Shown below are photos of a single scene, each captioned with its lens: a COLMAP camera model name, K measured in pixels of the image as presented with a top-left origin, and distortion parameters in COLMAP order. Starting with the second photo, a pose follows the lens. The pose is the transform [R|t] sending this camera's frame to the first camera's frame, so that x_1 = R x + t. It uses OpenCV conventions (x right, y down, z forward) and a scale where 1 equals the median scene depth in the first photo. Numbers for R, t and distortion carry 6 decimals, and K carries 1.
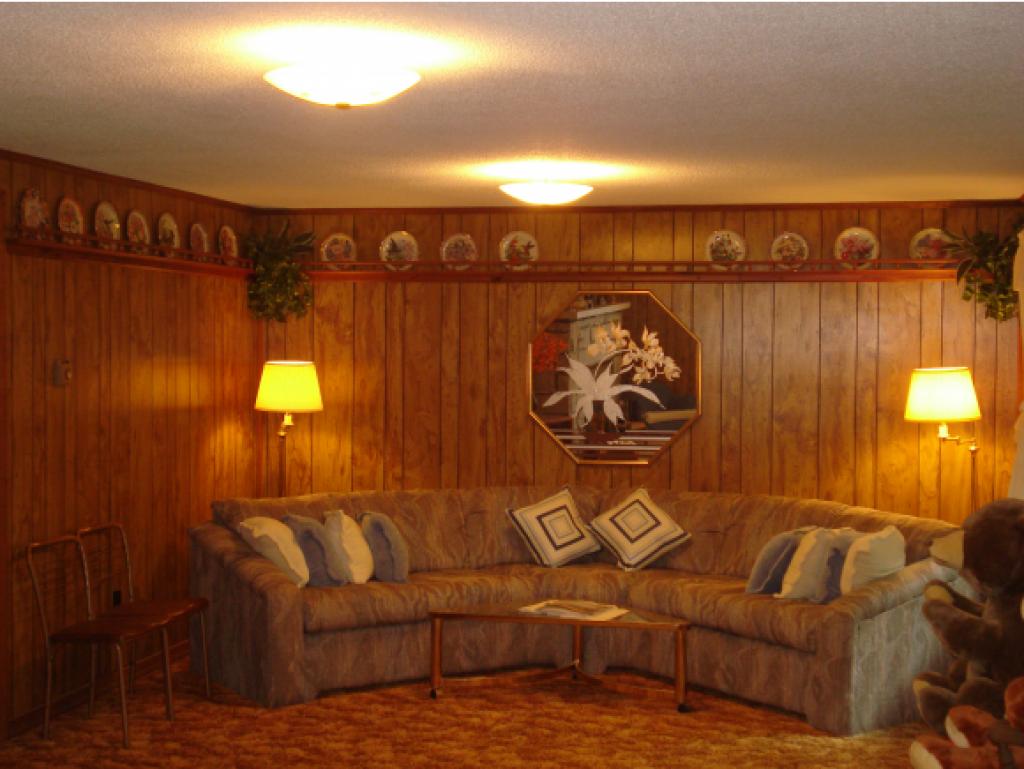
lens RADIAL K [[1564.8, 0, 509.2], [0, 1564.8, 379.4], [0, 0, 1]] dist [0.100127, 0.000000]
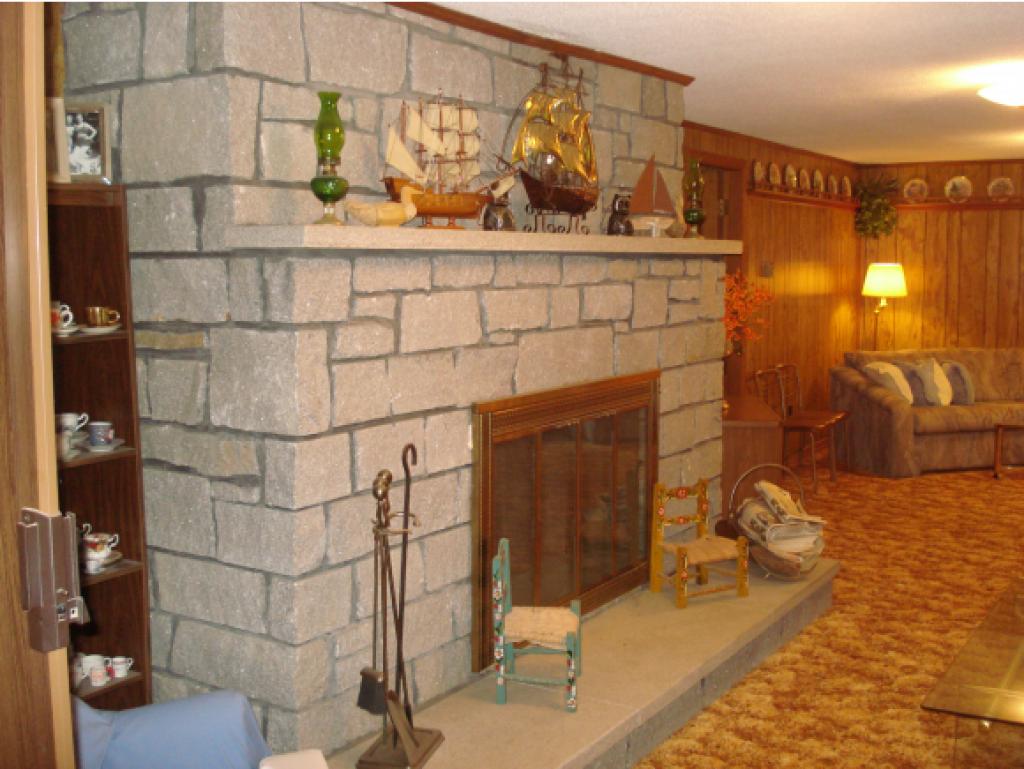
lens RADIAL K [[1150.9, 0, 517.0], [0, 1150.9, 381.6], [0, 0, 1]] dist [-0.100948, 0.000000]
pose [[0.939429, 0.020063, -0.342155, -0.093902], [0.007441, 0.996856, 0.078881, 0.012419], [0.342662, -0.076649, 0.936327, -0.168295]]
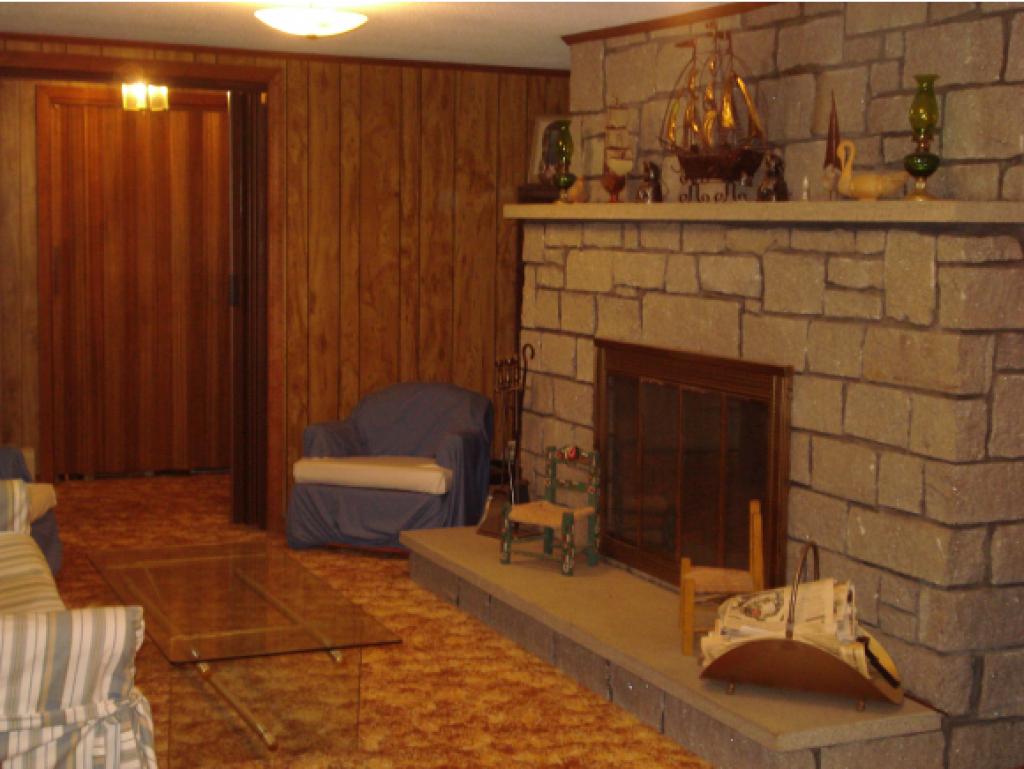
lens RADIAL K [[1564.8, 0, 514.2], [0, 1564.8, 390.7], [0, 0, 1]] dist [0.100127, 0.000000]
pose [[-0.798892, 0.013873, -0.601315, 0.567487], [-0.062888, 0.992328, 0.106445, -0.008859], [0.598178, 0.122853, -0.791890, 1.805781]]
